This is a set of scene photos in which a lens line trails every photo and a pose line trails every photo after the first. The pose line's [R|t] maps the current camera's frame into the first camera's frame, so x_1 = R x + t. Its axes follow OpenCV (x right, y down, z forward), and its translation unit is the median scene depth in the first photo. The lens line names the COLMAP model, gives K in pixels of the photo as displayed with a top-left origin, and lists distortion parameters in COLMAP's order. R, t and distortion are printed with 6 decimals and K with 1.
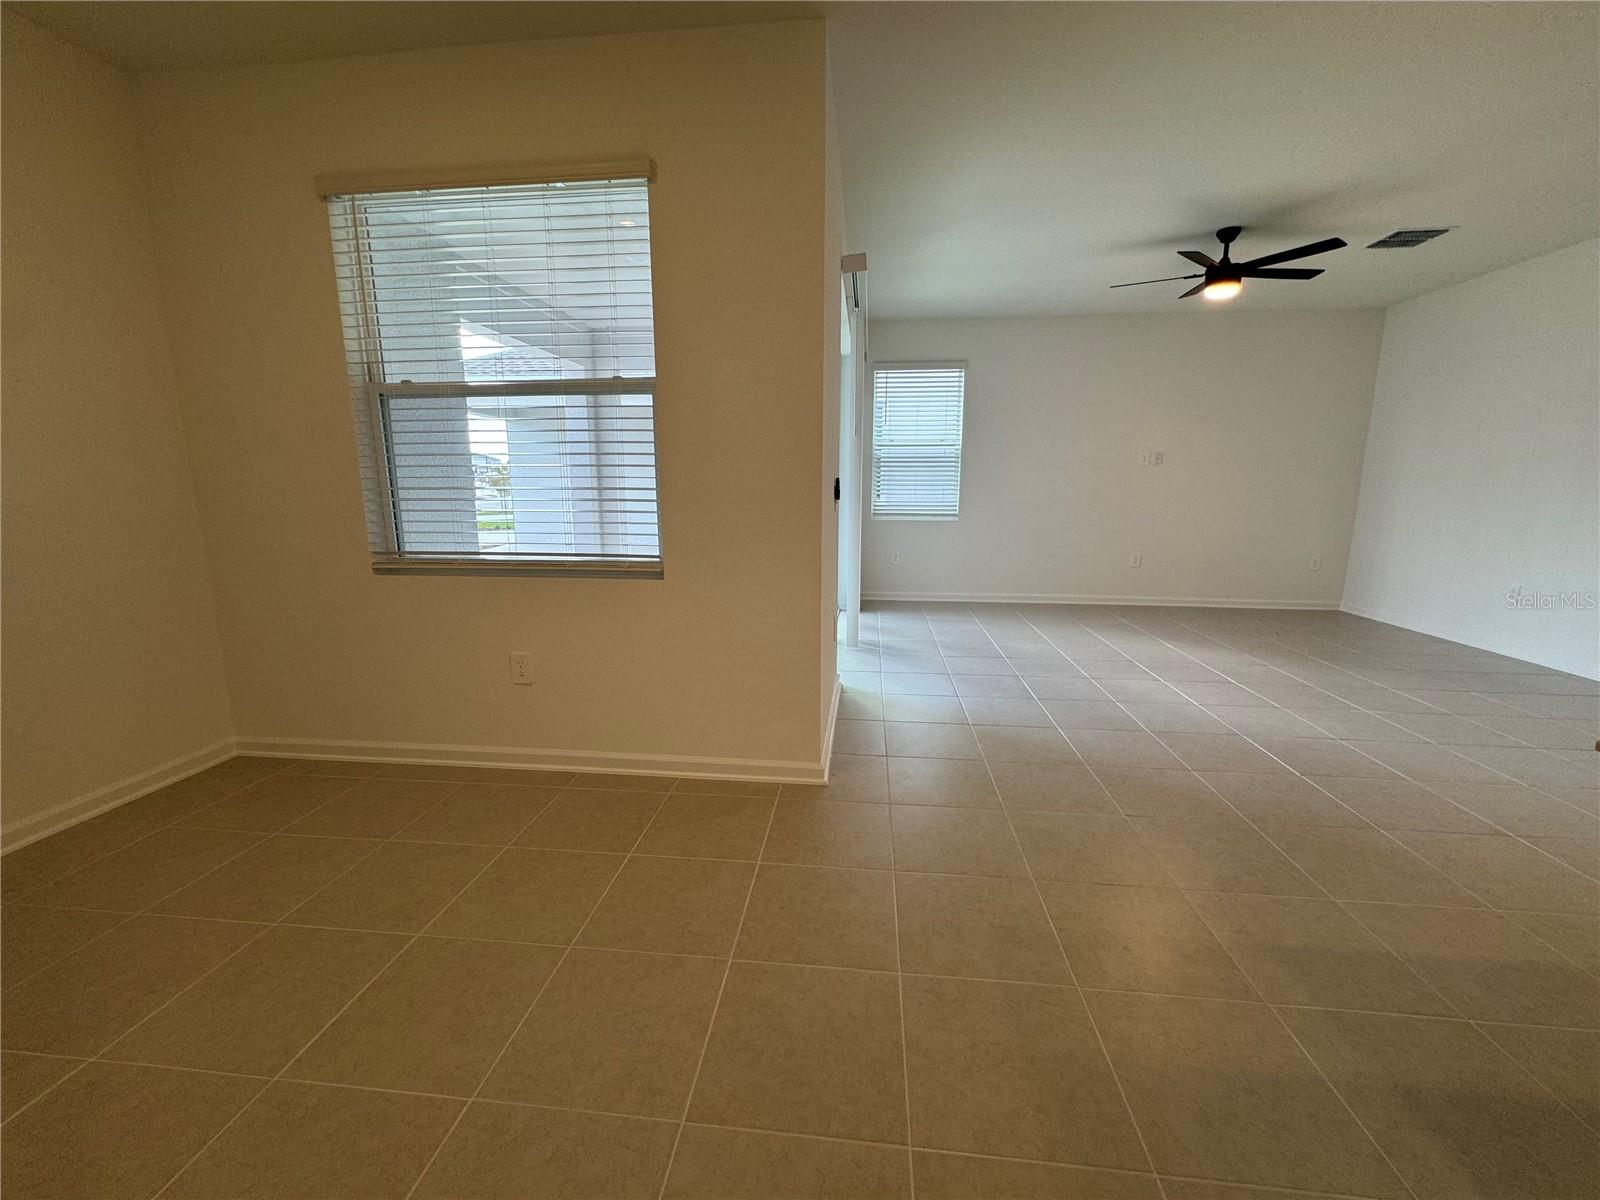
lens RADIAL K [[649.9, 0, 800.0], [0, 649.9, 600.0], [0, 0, 1]] dist [-0.003554, 0.000448]
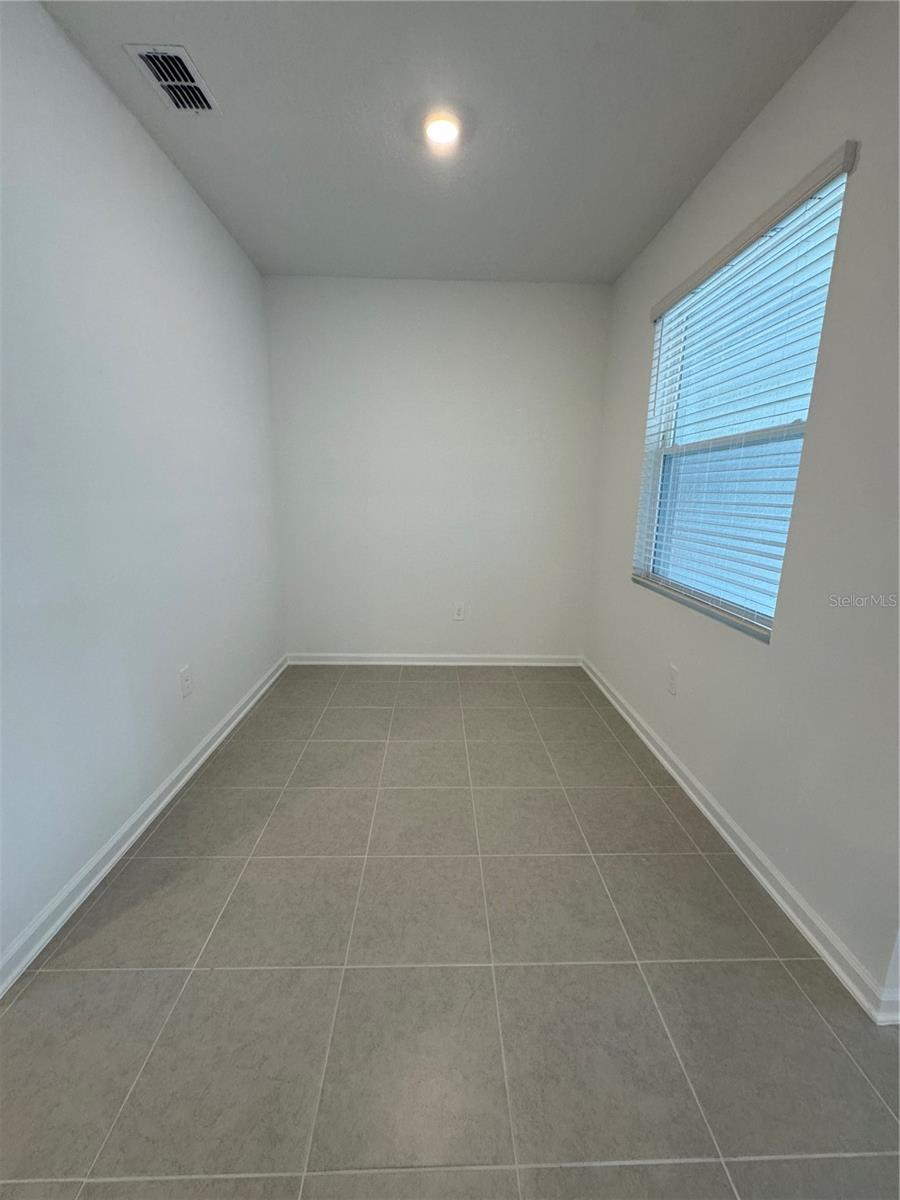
lens RADIAL K [[482.6, 0, 450.8], [0, 482.6, 603.0], [0, 0, 1]] dist [0.000473, 0.000347]
pose [[0.138496, 0.227026, -0.963991, 0.361327], [-0.194357, 0.960674, 0.198322, -0.134787], [0.971105, 0.159892, 0.177173, 0.442135]]
